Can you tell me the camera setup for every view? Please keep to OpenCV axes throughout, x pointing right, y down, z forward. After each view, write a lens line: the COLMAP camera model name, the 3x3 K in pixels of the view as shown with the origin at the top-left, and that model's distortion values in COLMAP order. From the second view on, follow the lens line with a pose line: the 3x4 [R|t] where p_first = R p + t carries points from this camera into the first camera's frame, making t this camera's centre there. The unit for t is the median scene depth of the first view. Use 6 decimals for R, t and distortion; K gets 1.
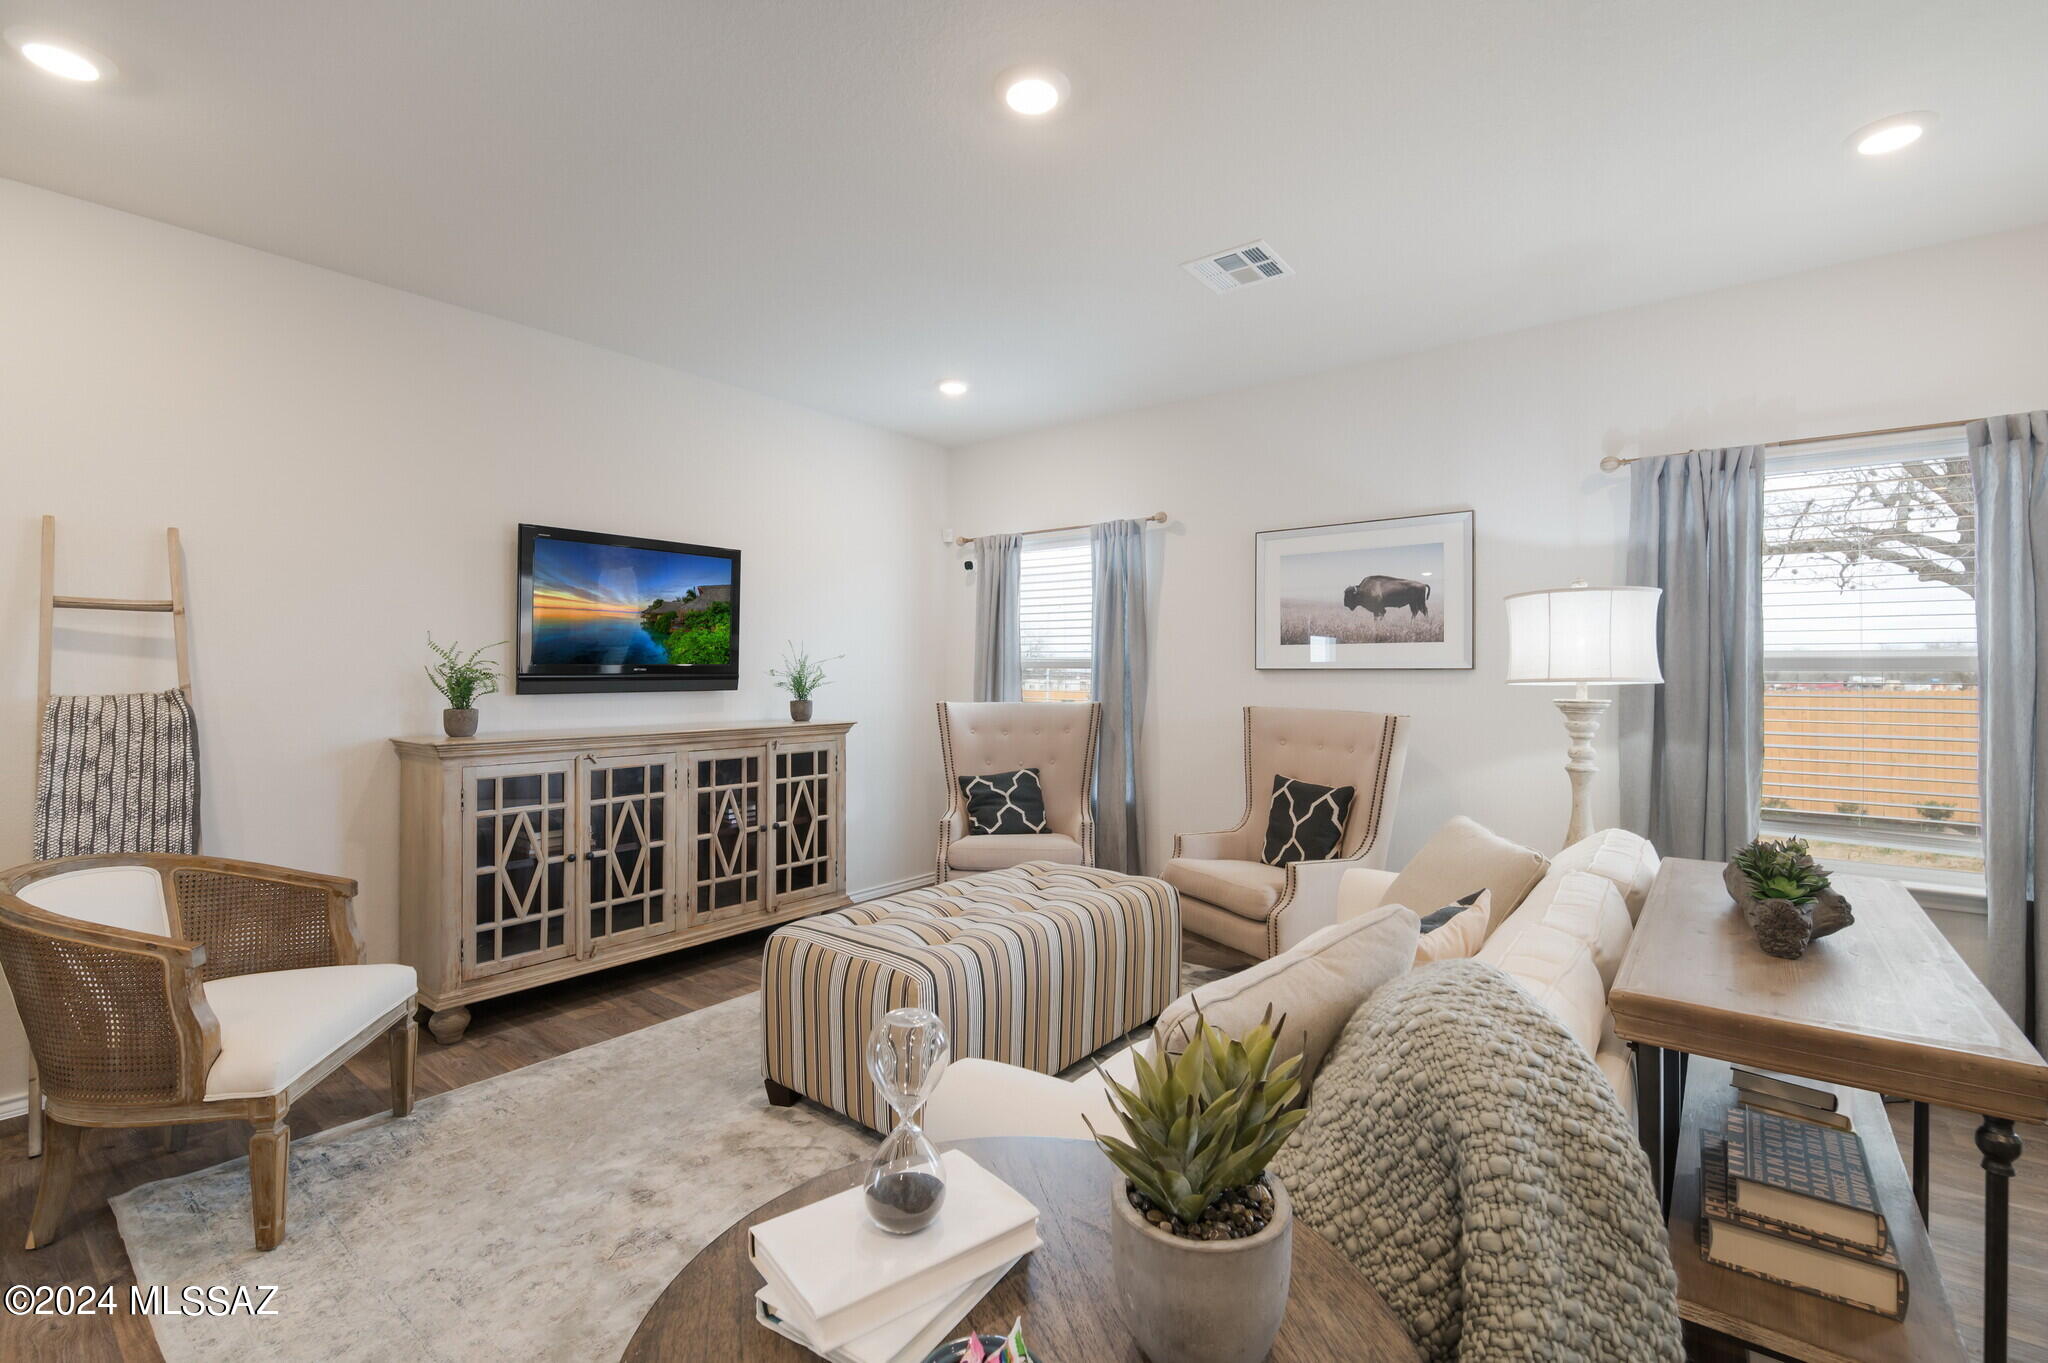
lens RADIAL K [[893.6, 0, 1035.9], [0, 893.6, 667.1], [0, 0, 1]] dist [0.012778, -0.010610]
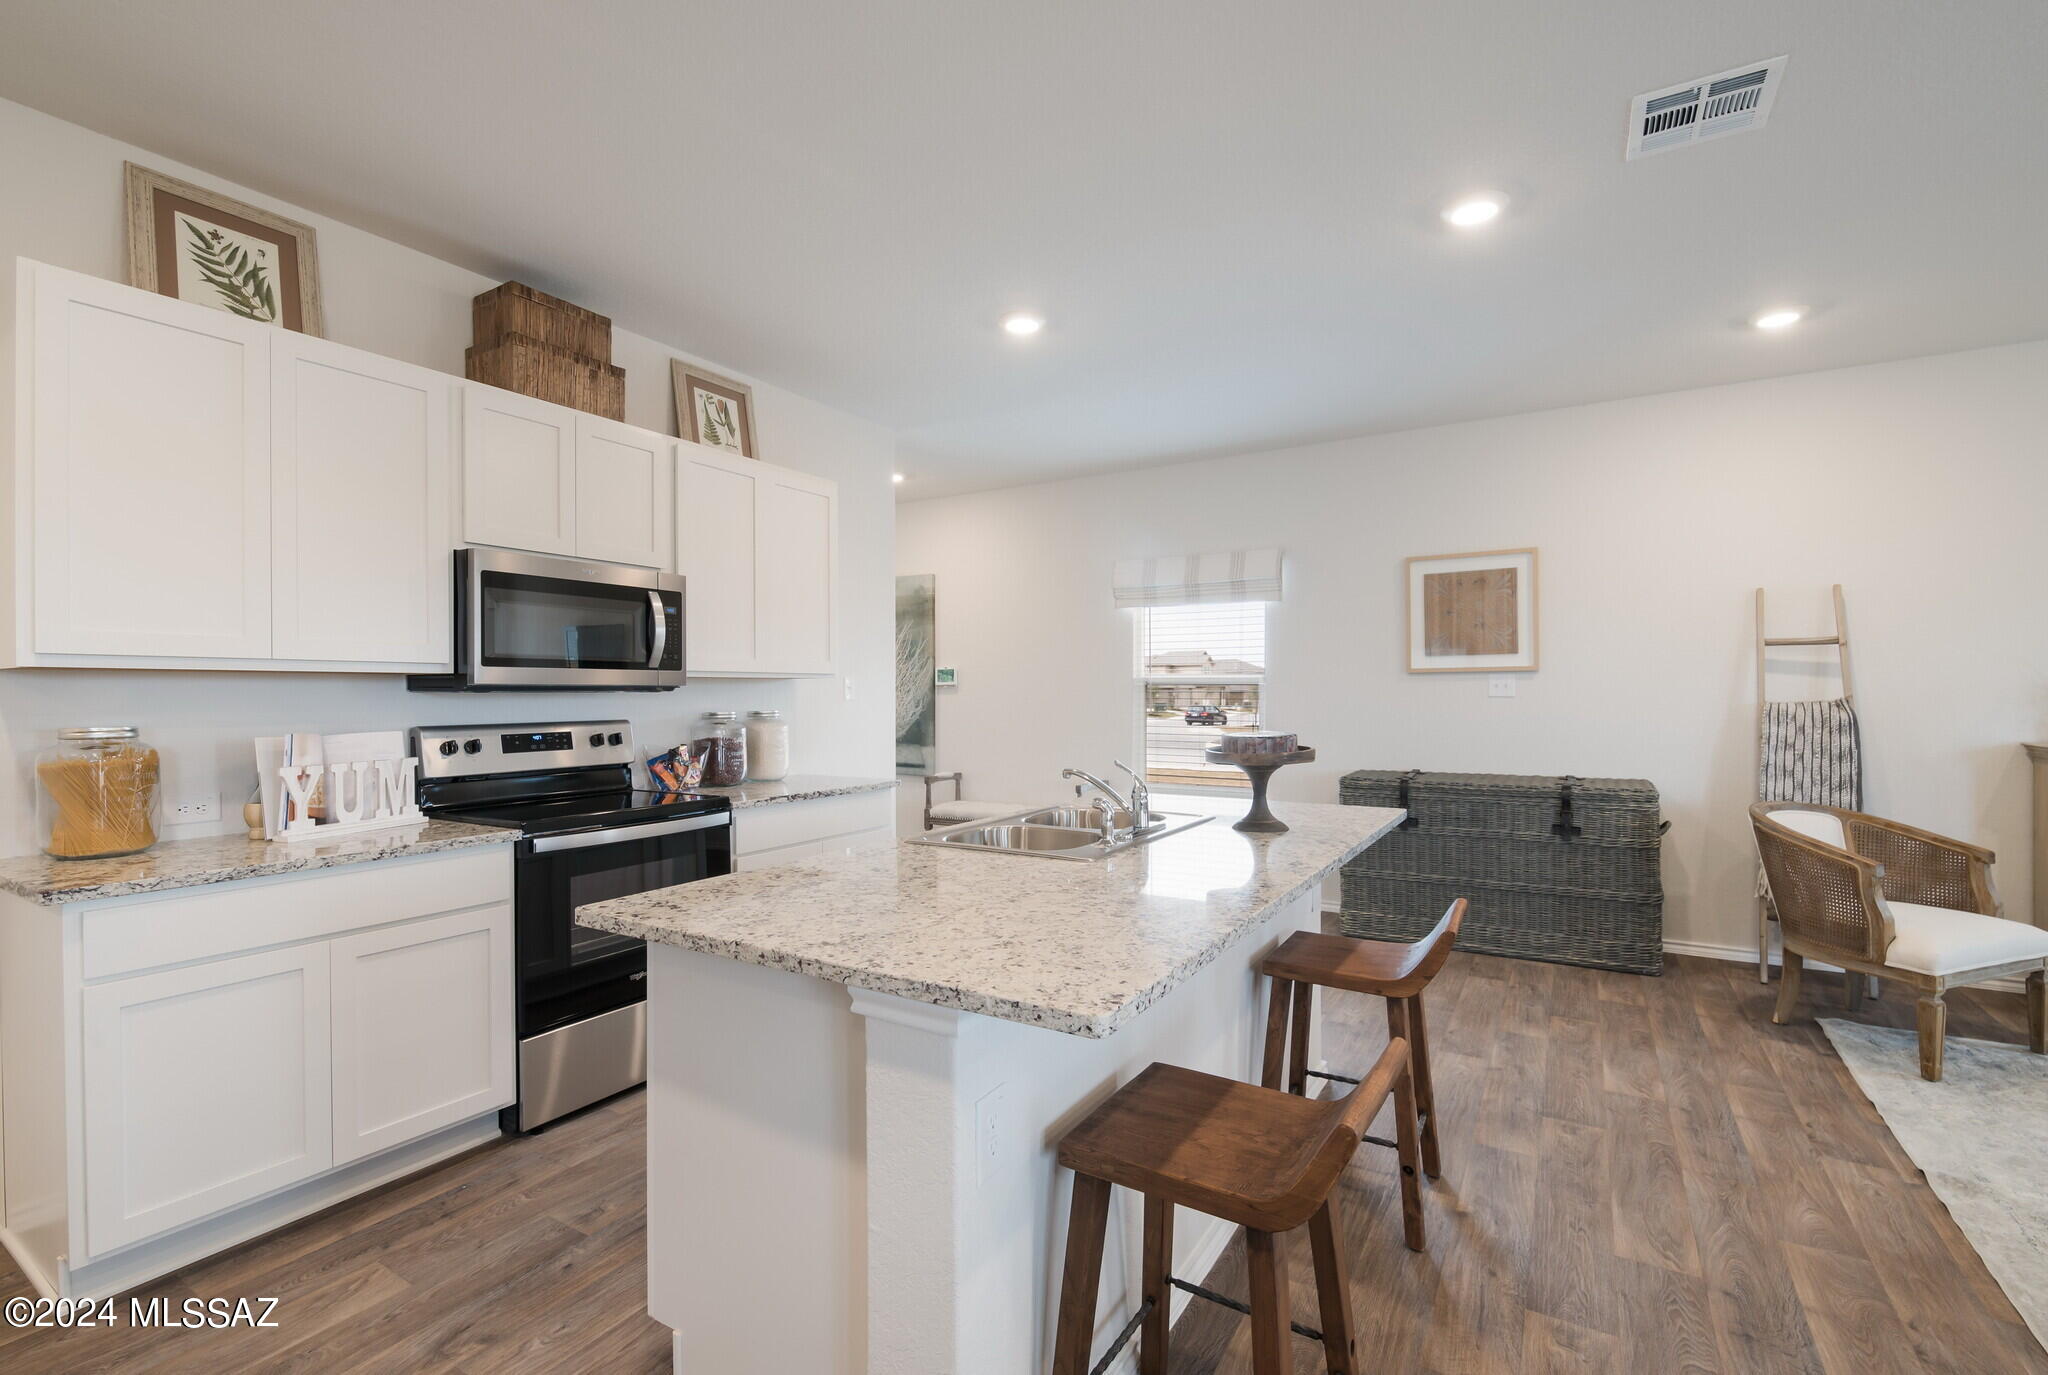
lens RADIAL K [[902.2, 0, 1032.6], [0, 902.2, 692.5], [0, 0, 1]] dist [0.013186, -0.011228]
pose [[0.123694, -0.003973, -0.992312, 0.229298], [0.017193, 0.999850, -0.001860, -0.002892], [0.992171, -0.016831, 0.123744, -0.338249]]
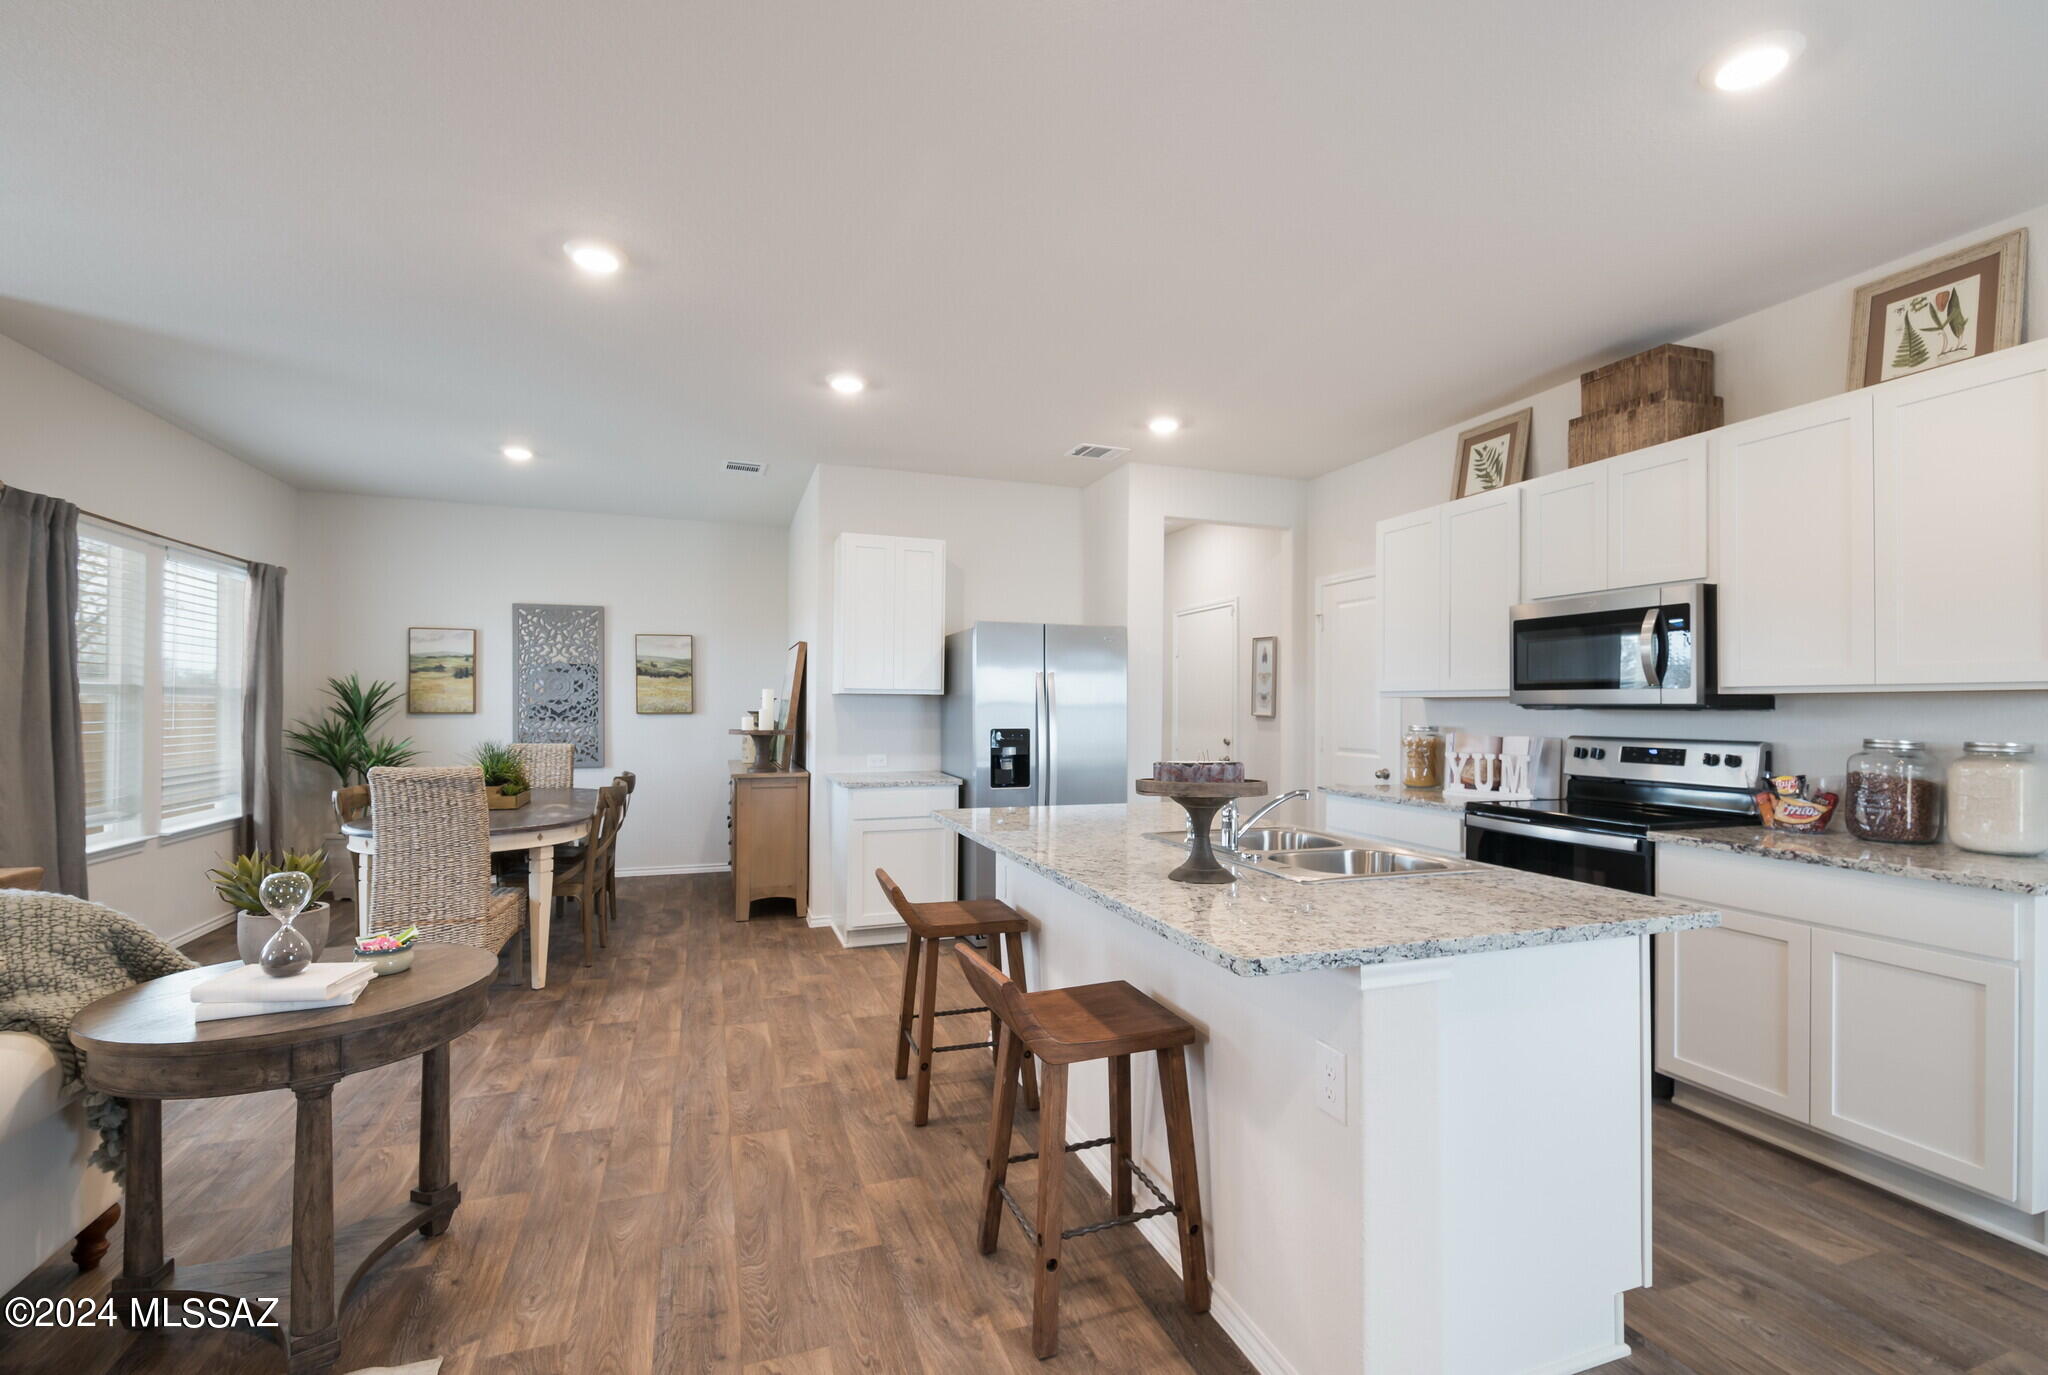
lens RADIAL K [[896.1, 0, 1034.4], [0, 896.1, 698.5], [0, 0, 1]] dist [0.013653, -0.011900]
pose [[-0.849441, -0.003781, 0.527669, -0.626553], [-0.015685, 0.999713, -0.018086, 0.001876], [-0.527450, -0.023639, -0.849257, 0.439680]]
